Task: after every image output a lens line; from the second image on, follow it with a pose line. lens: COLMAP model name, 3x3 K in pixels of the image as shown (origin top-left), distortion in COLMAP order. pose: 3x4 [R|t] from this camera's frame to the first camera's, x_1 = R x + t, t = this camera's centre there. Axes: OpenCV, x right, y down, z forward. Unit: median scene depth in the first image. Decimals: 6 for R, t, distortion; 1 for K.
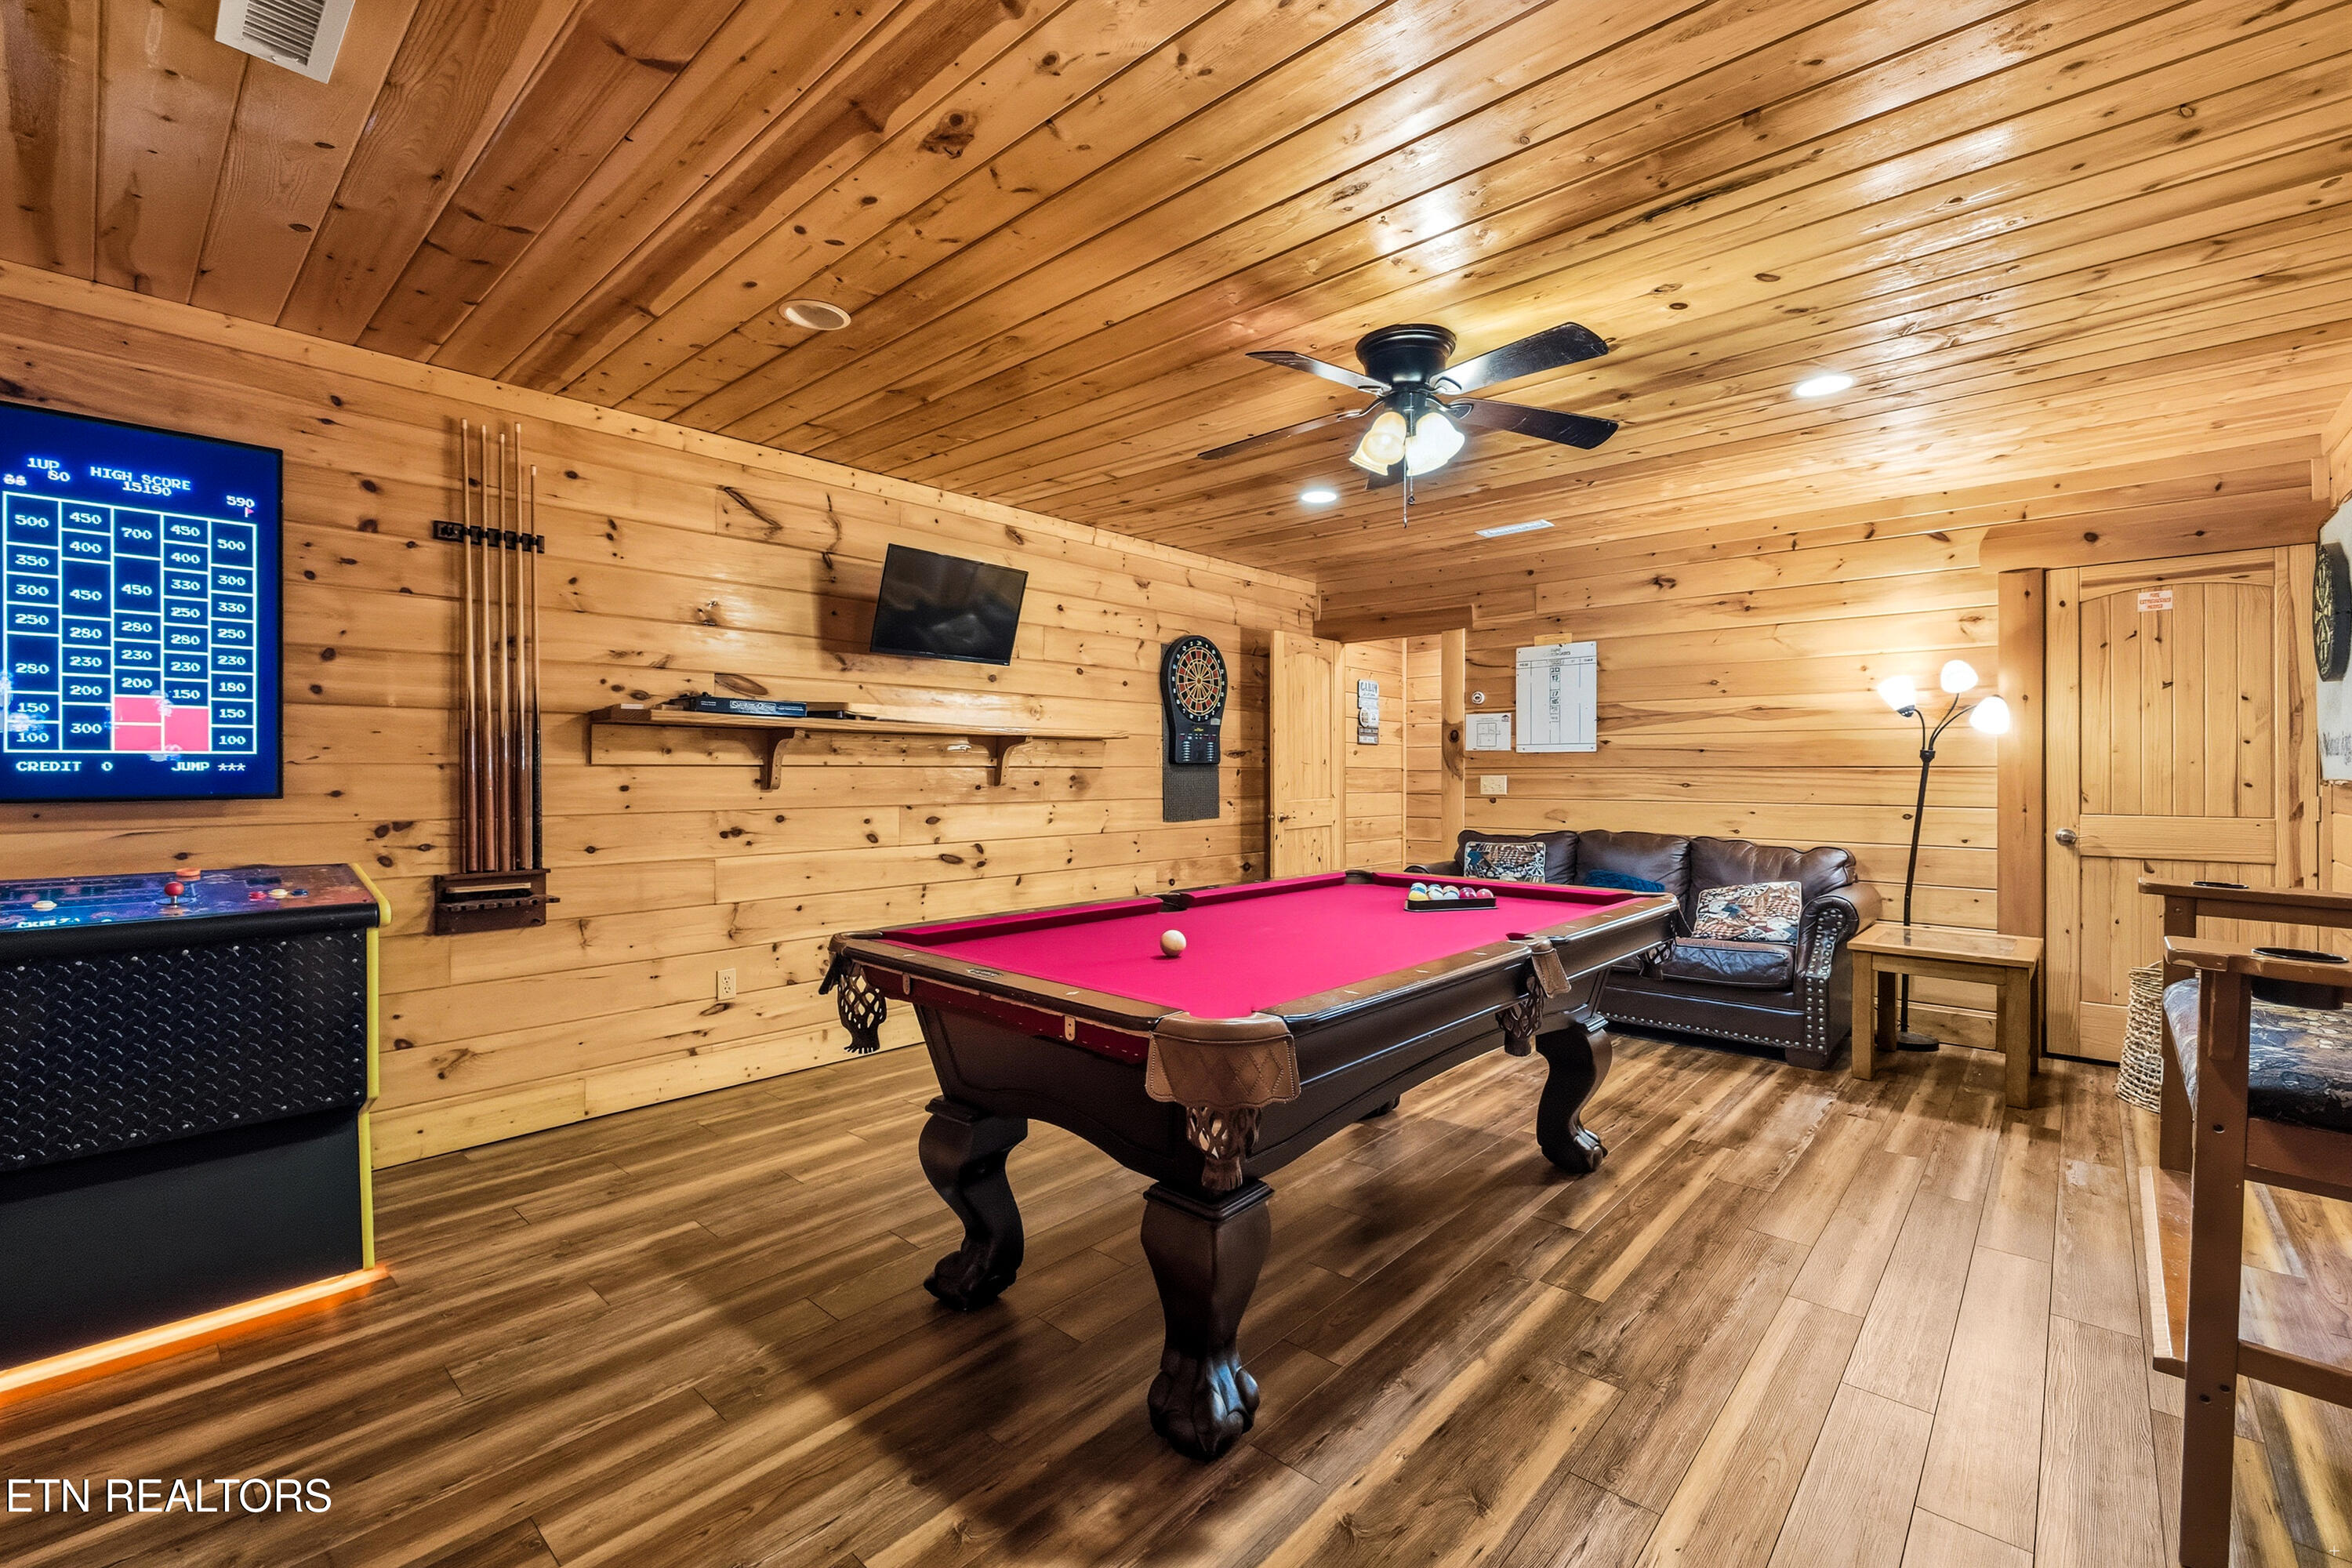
lens RADIAL K [[1004.1, 0, 1167.8], [0, 1004.1, 768.0], [0, 0, 1]] dist [0.008617, -0.000254]
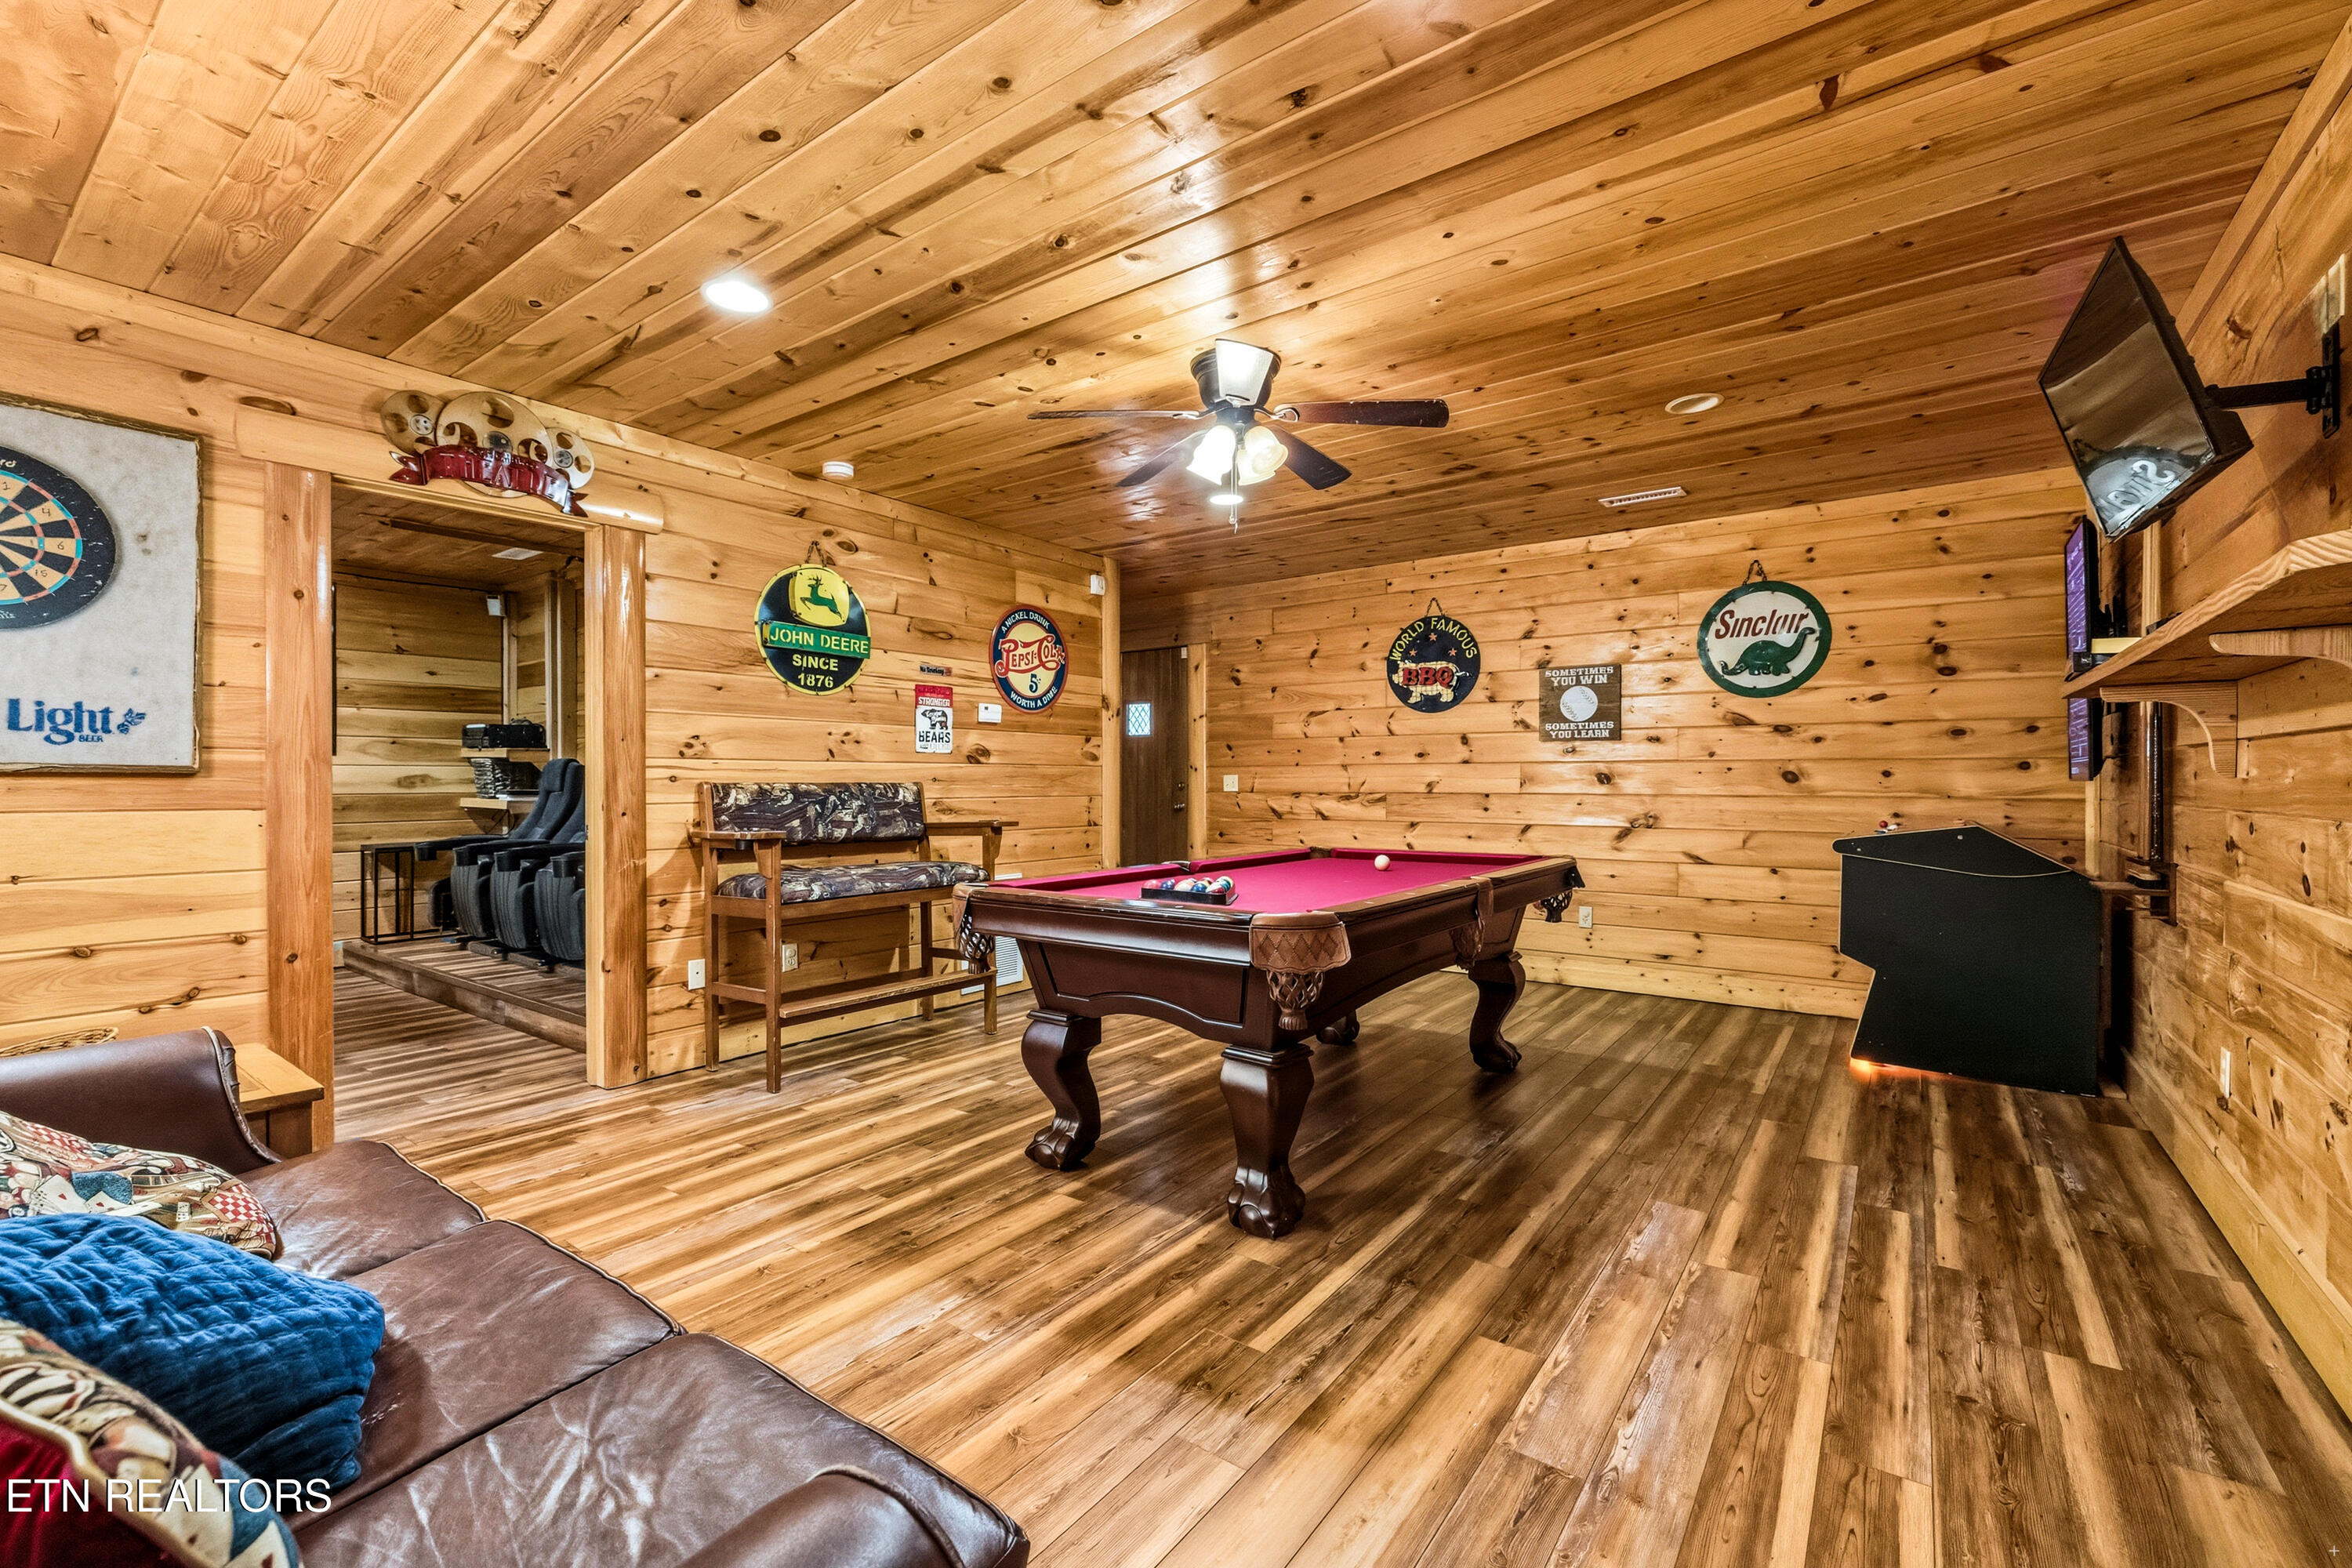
lens RADIAL K [[1004.1, 0, 1177.7], [0, 1004.1, 784.3], [0, 0, 1]] dist [0.008617, -0.000254]
pose [[-0.994066, -0.000488, -0.108779, 0.400889], [-0.000566, 1.000000, 0.000689, 0.031753], [0.108778, 0.000746, -0.994066, 1.992763]]
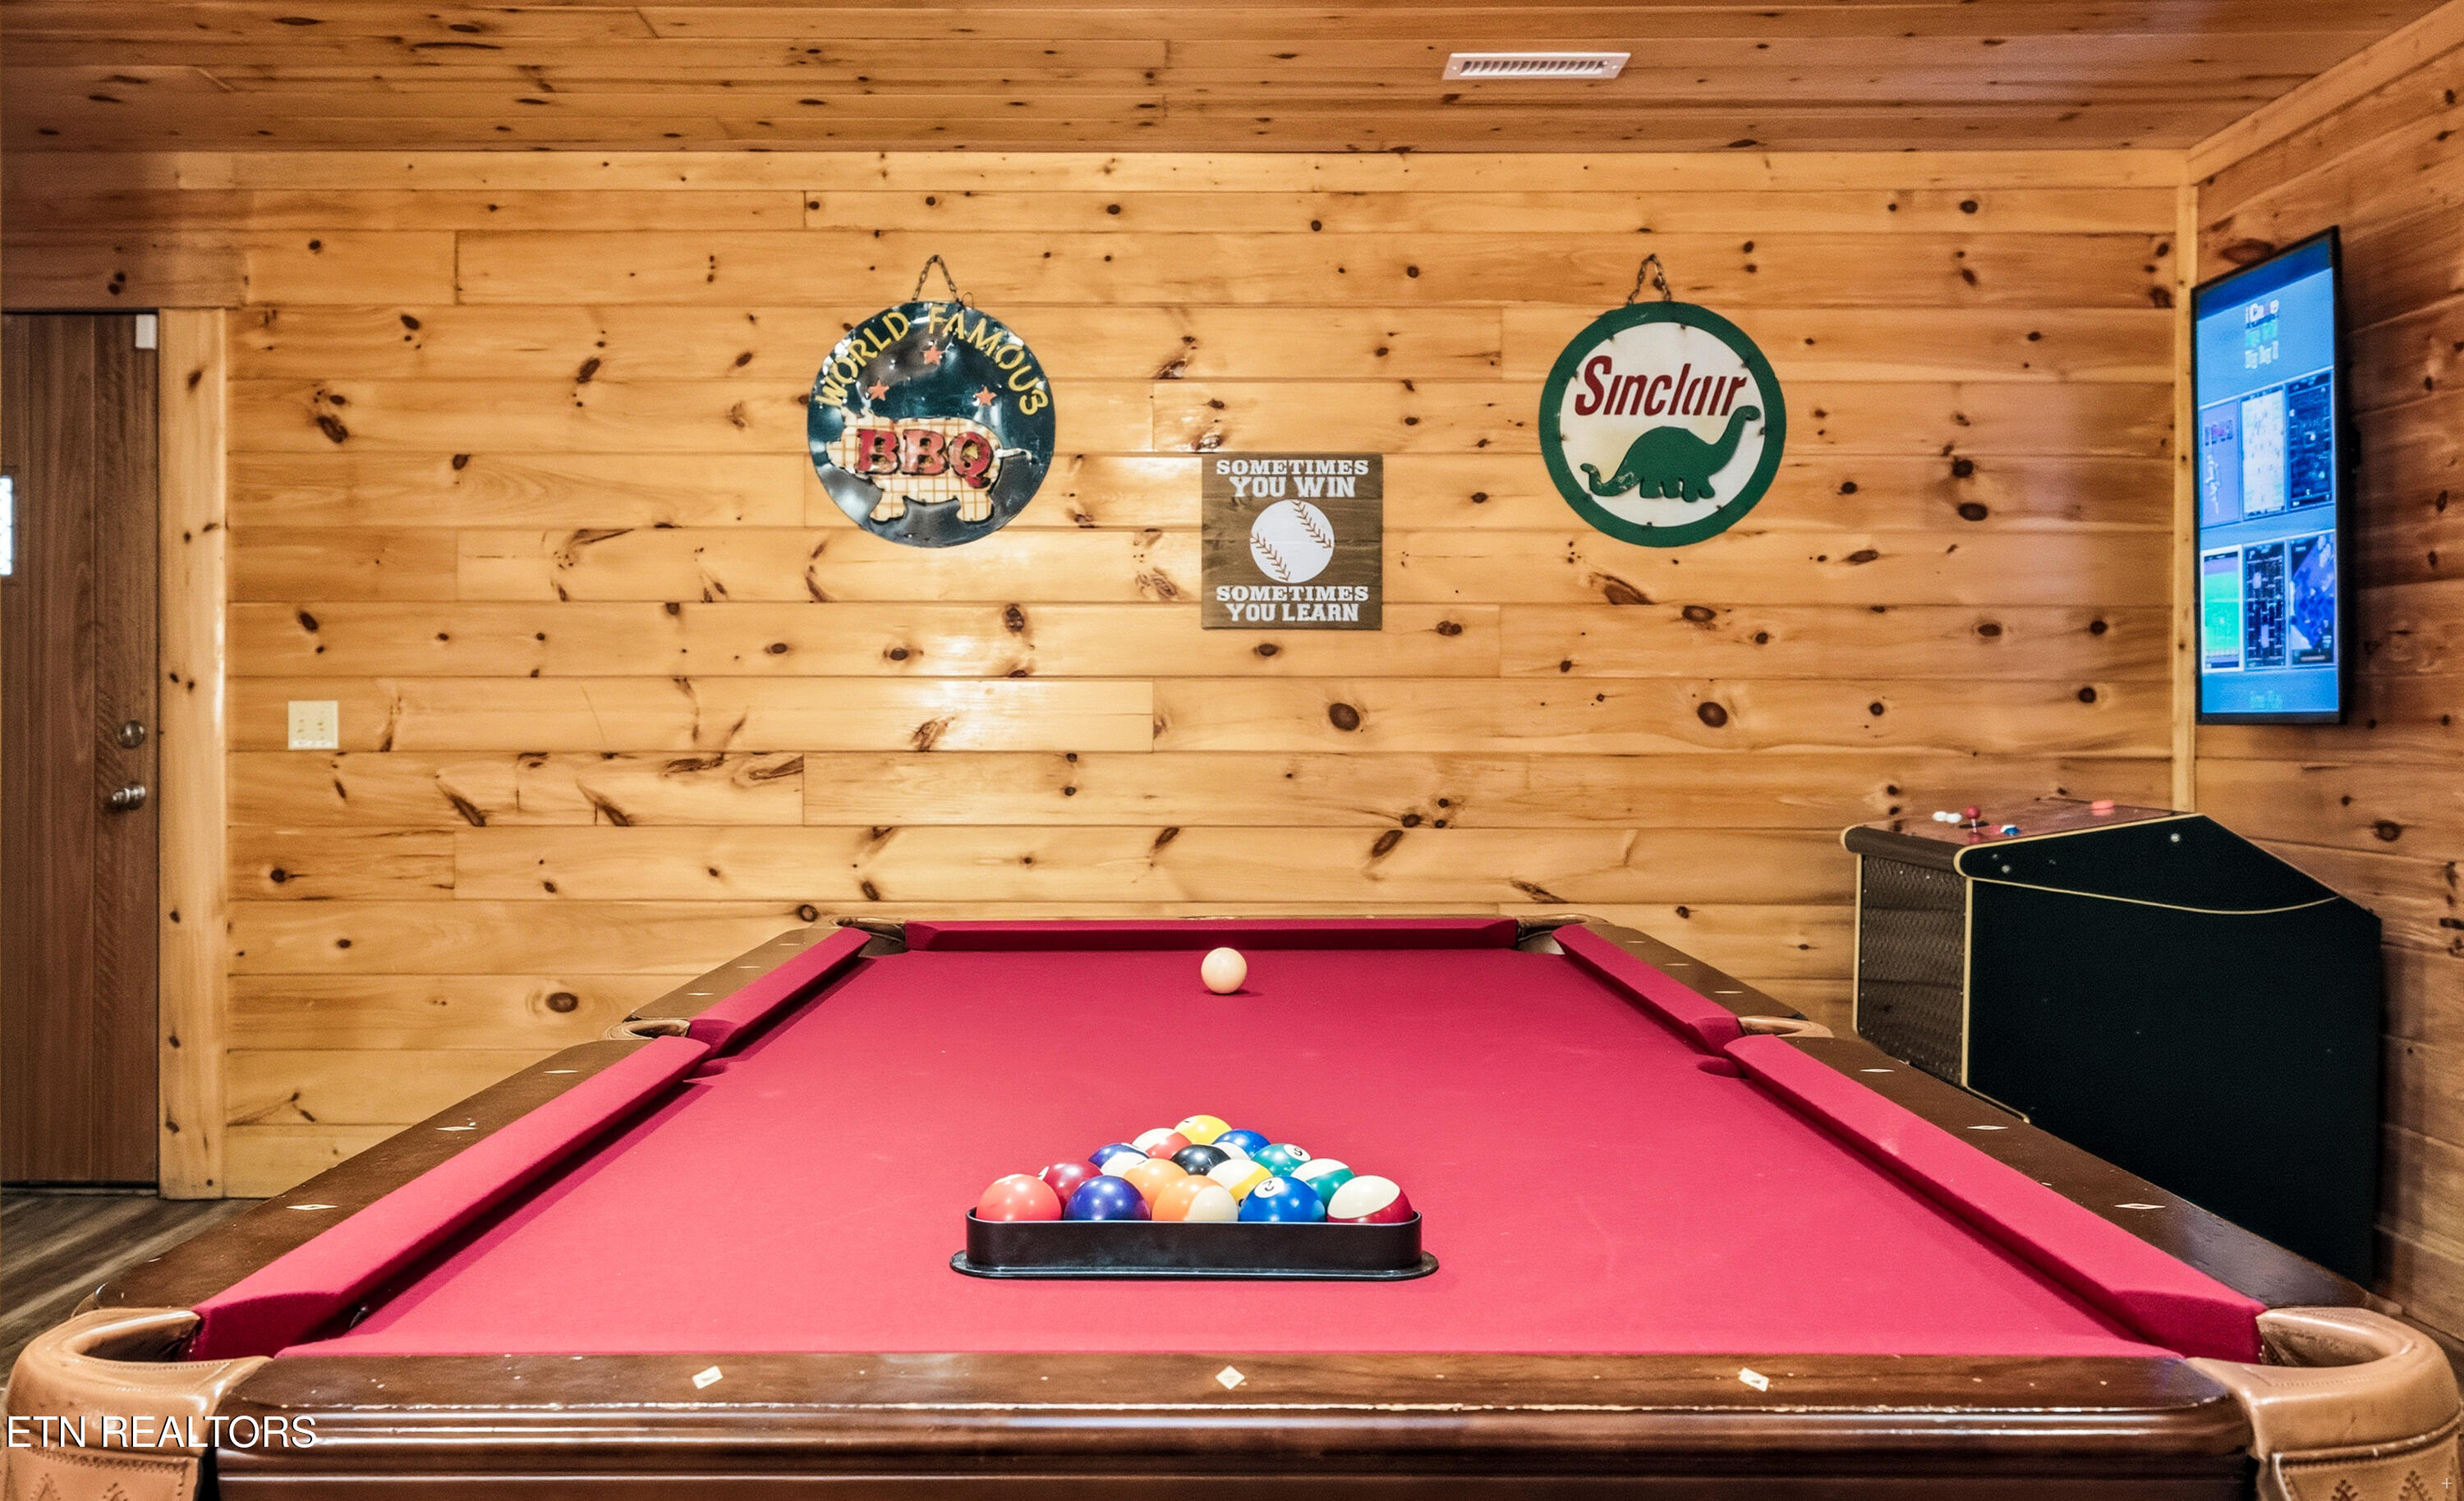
lens RADIAL K [[2052.5, 0, 1230.3], [0, 2052.5, 738.2], [0, 0, 1]] dist [0.009824, 0.002776]
pose [[-0.732371, 0.002627, -0.680901, 0.553577], [-0.001237, 0.999986, 0.005189, 0.031324], [0.680905, 0.004643, -0.732357, 1.540767]]
